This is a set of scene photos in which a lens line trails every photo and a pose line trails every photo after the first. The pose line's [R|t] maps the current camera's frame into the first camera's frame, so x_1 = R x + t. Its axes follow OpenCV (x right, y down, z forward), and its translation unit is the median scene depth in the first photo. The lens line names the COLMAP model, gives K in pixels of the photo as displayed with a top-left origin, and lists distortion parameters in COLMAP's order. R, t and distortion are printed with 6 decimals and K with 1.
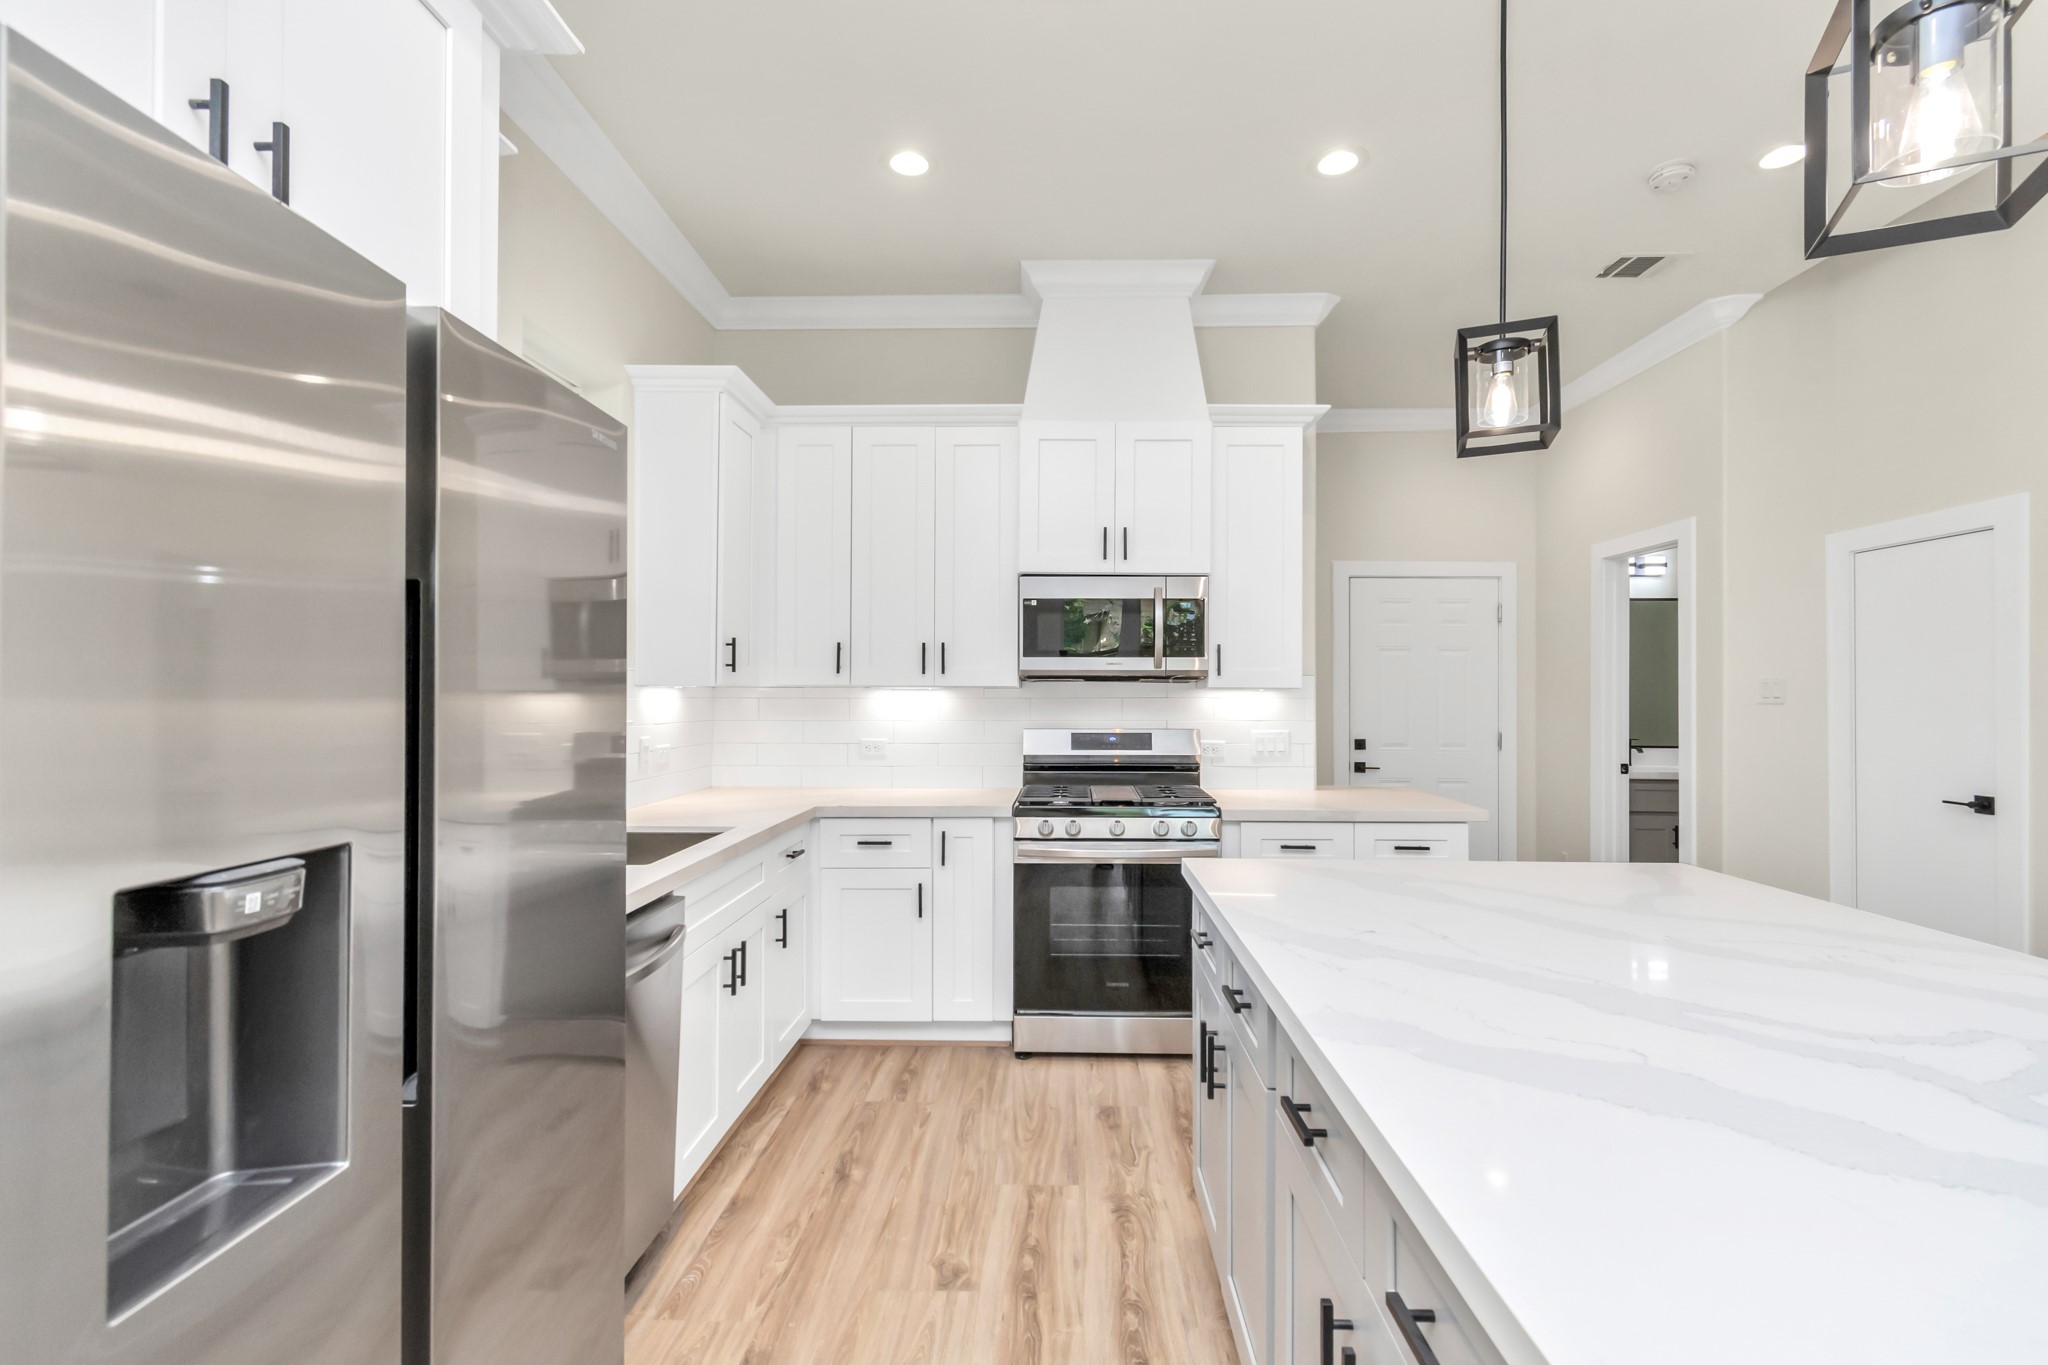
lens RADIAL K [[917.4, 0, 1024.0], [0, 917.4, 682.5], [0, 0, 1]] dist [0.001059, -0.000380]
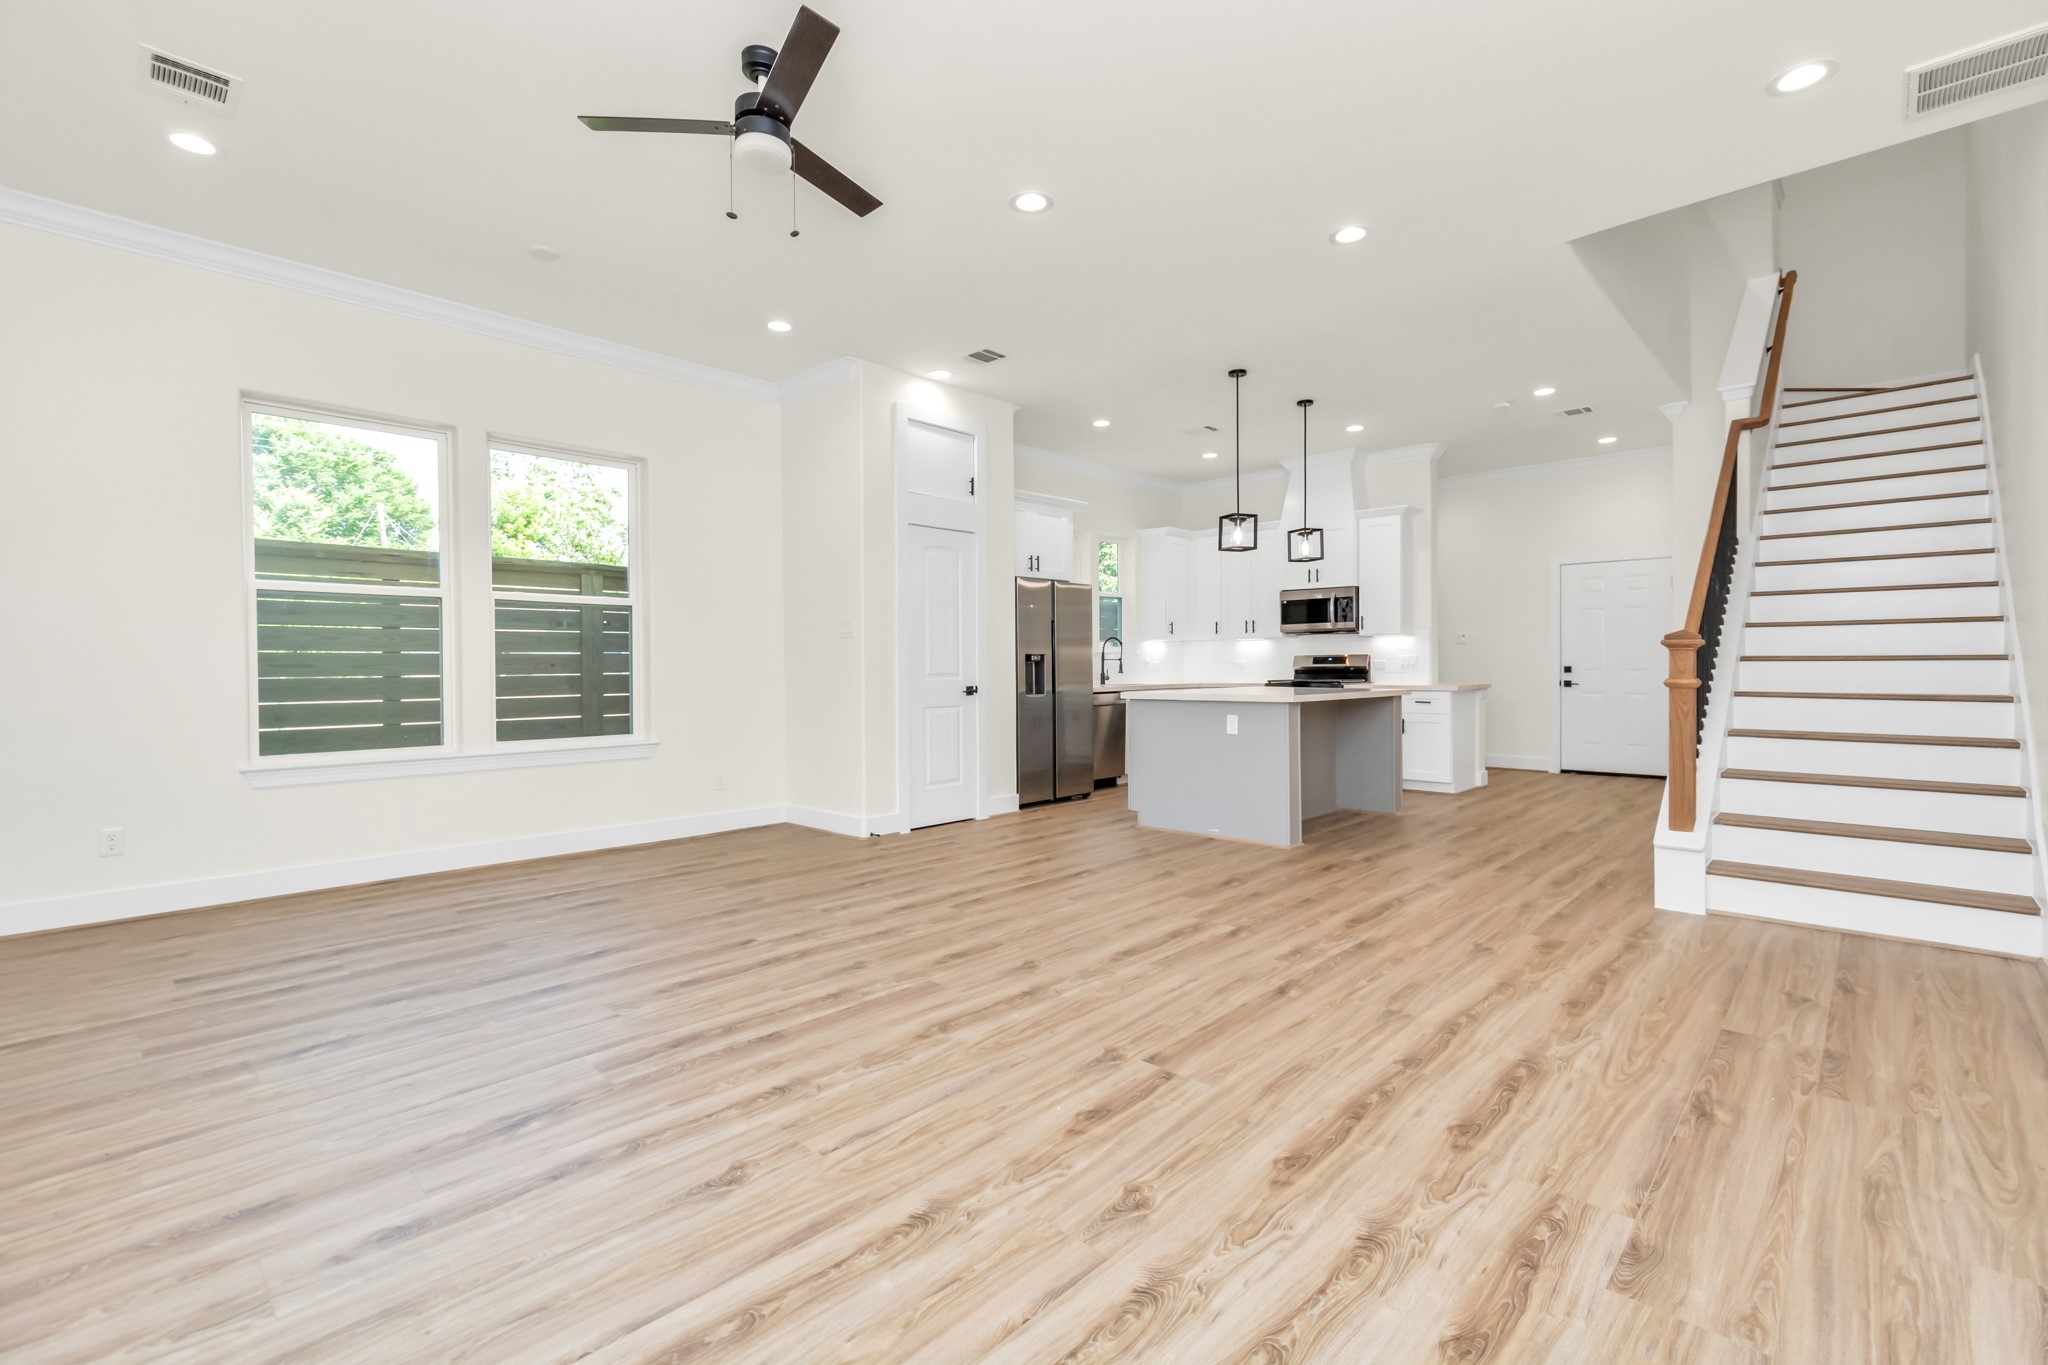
lens RADIAL K [[968.1, 0, 994.5], [0, 968.1, 708.5], [0, 0, 1]] dist [-0.001694, 0.000656]
pose [[0.725581, 0.024096, -0.687714, 1.247360], [0.015711, 0.998546, 0.051563, 0.050777], [0.687957, -0.048218, 0.724148, -1.427458]]
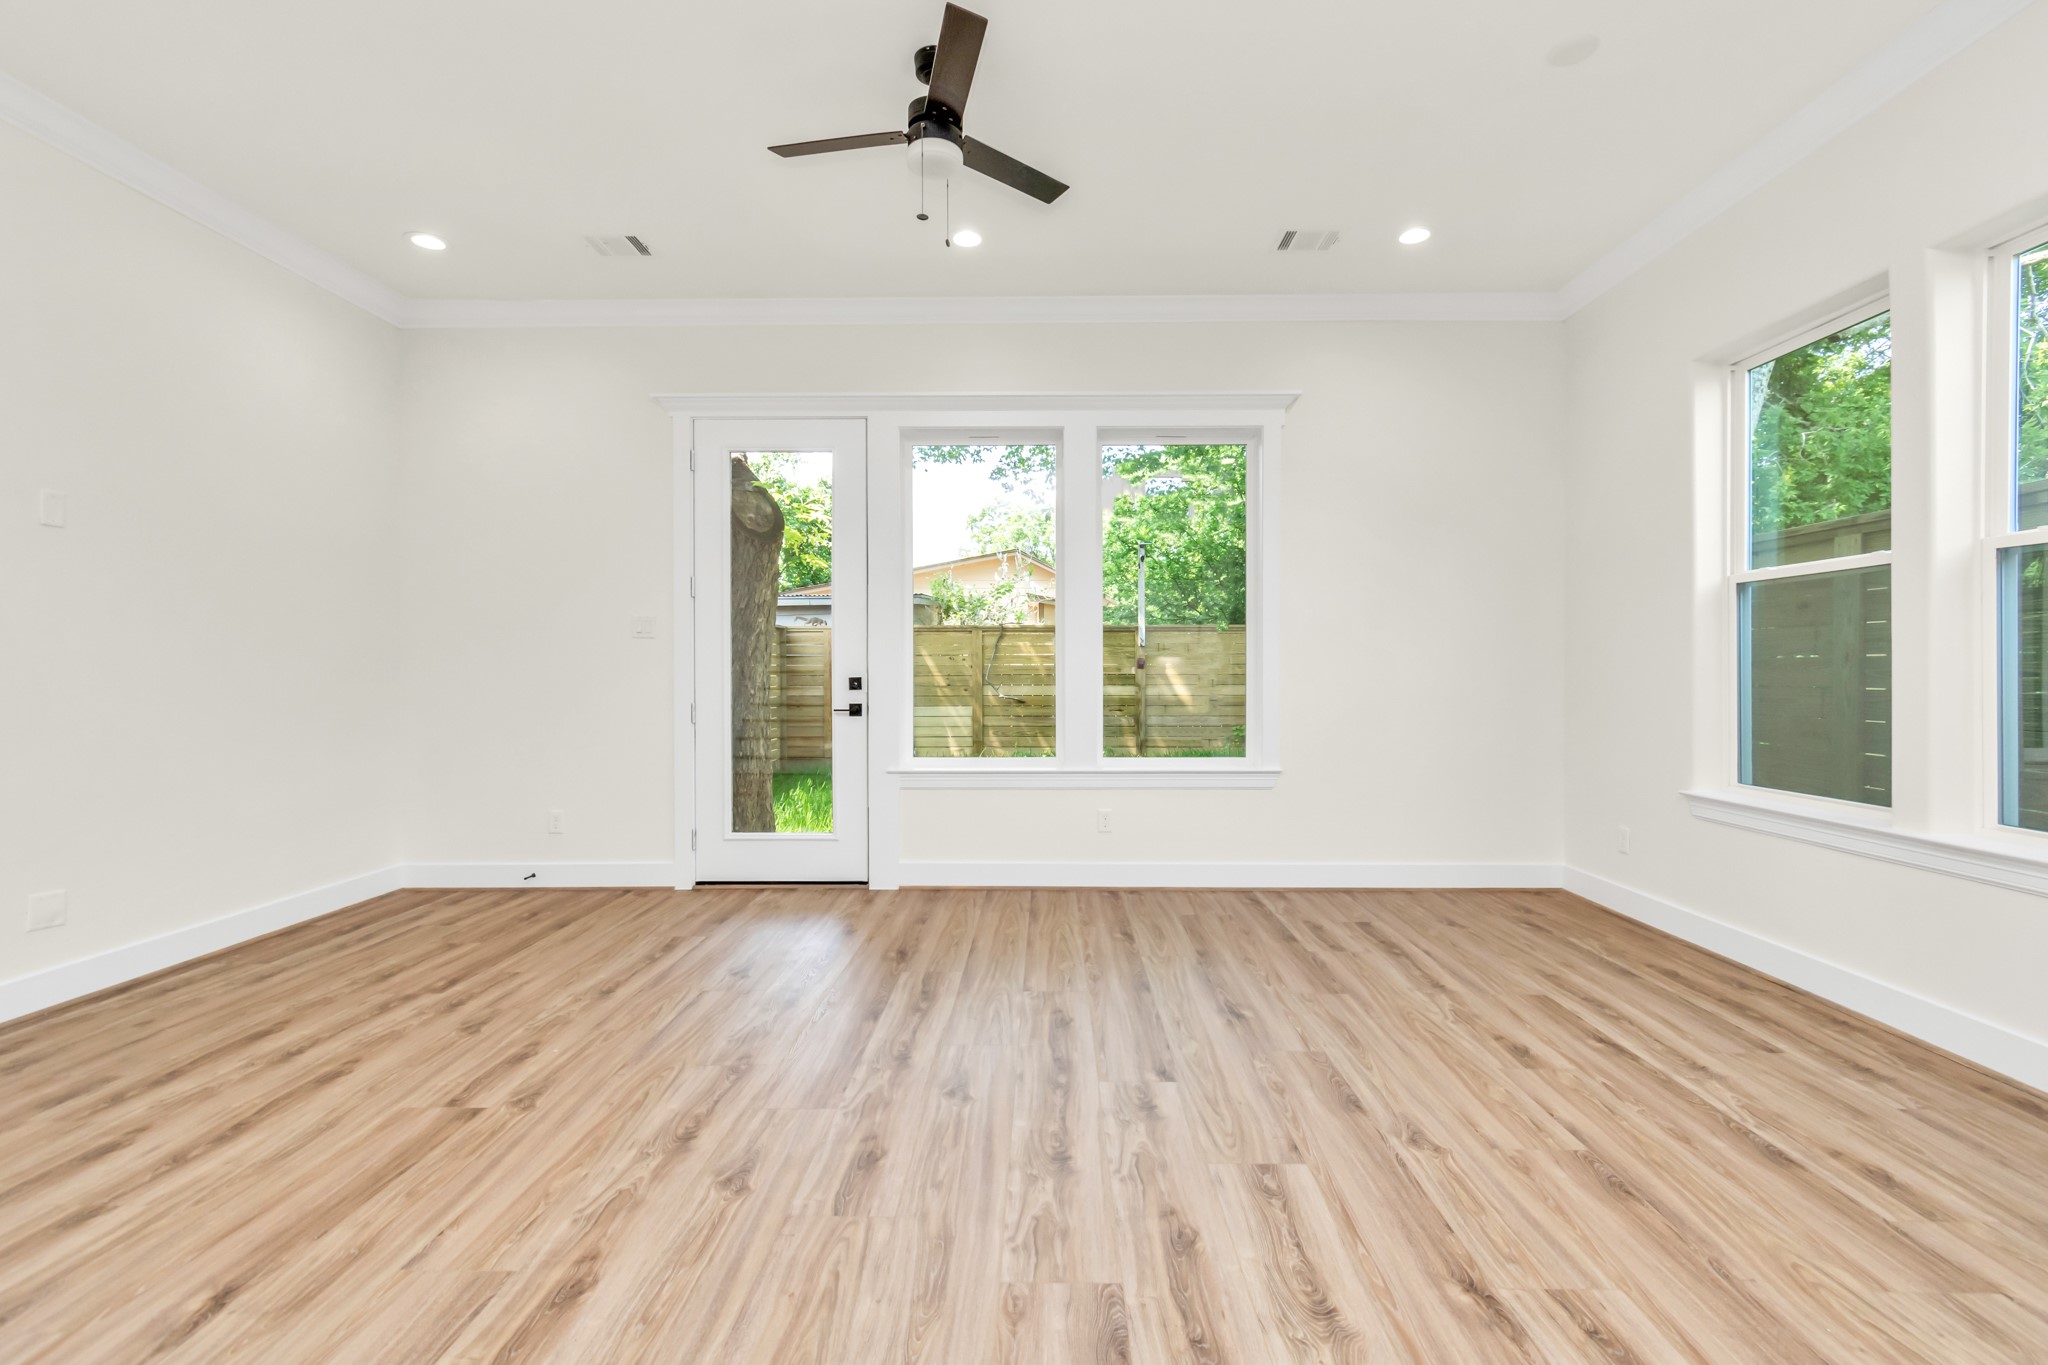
lens RADIAL K [[917.4, 0, 1024.0], [0, 917.4, 682.5], [0, 0, 1]] dist [0.001059, -0.000380]
pose [[-0.999975, 0.000978, -0.006941, 0.327158], [0.000968, 0.999999, 0.001383, 0.055687], [0.006943, 0.001376, -0.999975, 0.019794]]
